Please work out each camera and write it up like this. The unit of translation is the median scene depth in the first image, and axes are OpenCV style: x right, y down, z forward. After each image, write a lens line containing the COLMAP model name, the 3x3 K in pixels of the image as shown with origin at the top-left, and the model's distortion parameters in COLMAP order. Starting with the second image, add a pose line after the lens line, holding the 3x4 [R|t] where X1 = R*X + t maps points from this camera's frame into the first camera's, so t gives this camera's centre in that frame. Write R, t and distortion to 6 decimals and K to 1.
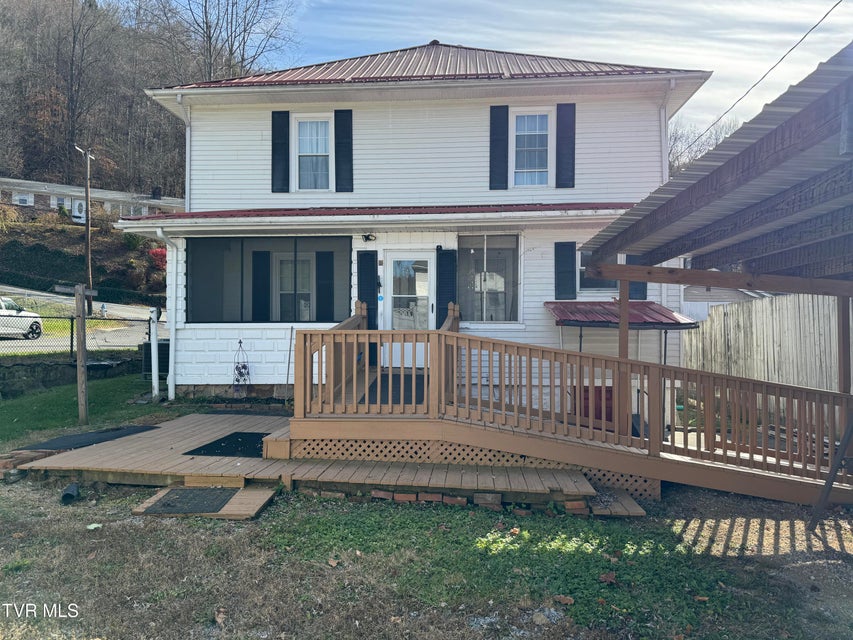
lens RADIAL K [[642.2, 0, 427.1], [0, 642.2, 317.7], [0, 0, 1]] dist [0.032323, -0.002122]
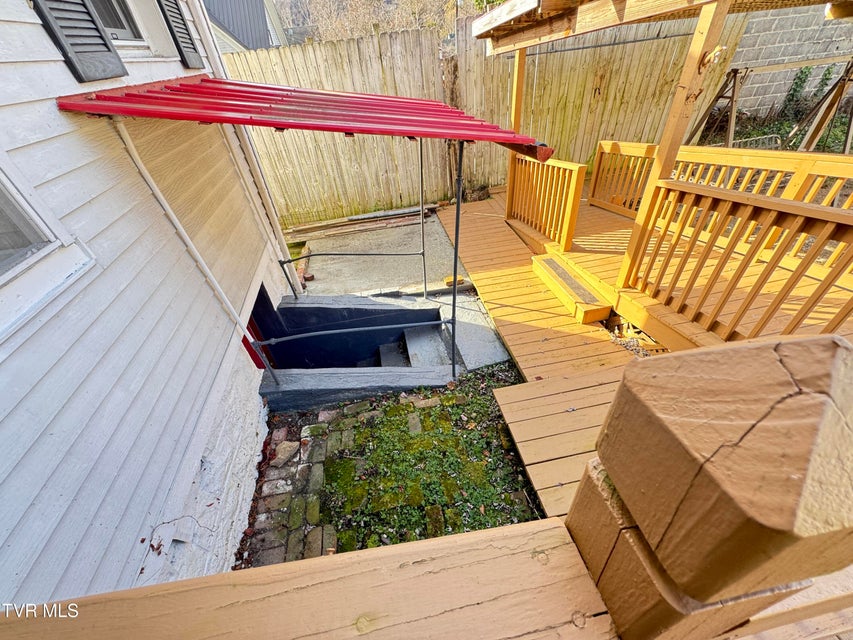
lens RADIAL K [[339.2, 0, 426.3], [0, 339.2, 322.3], [0, 0, 1]] dist [-0.001548, -0.000372]
pose [[-0.238166, -0.604609, 0.760082, 0.028282], [0.057687, 0.772414, 0.632494, -0.030400], [-0.969510, 0.194485, -0.149084, 0.884659]]
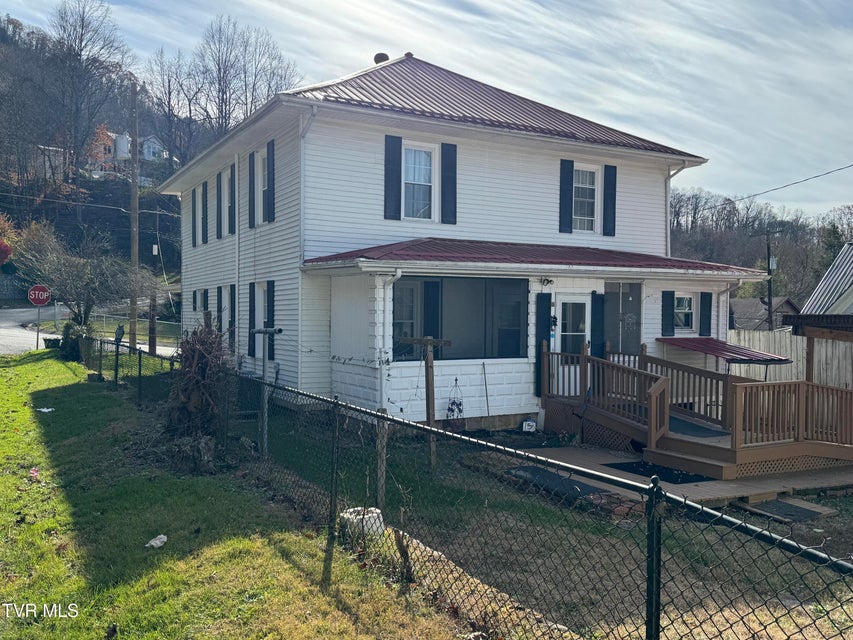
lens RADIAL K [[744.6, 0, 425.5], [0, 744.6, 321.5], [0, 0, 1]] dist [0.009002, -0.000995]
pose [[0.837873, 0.000637, 0.545865, -0.958514], [-0.018413, 0.999463, 0.027095, -0.085092], [-0.545555, -0.032753, 0.837435, 0.024604]]
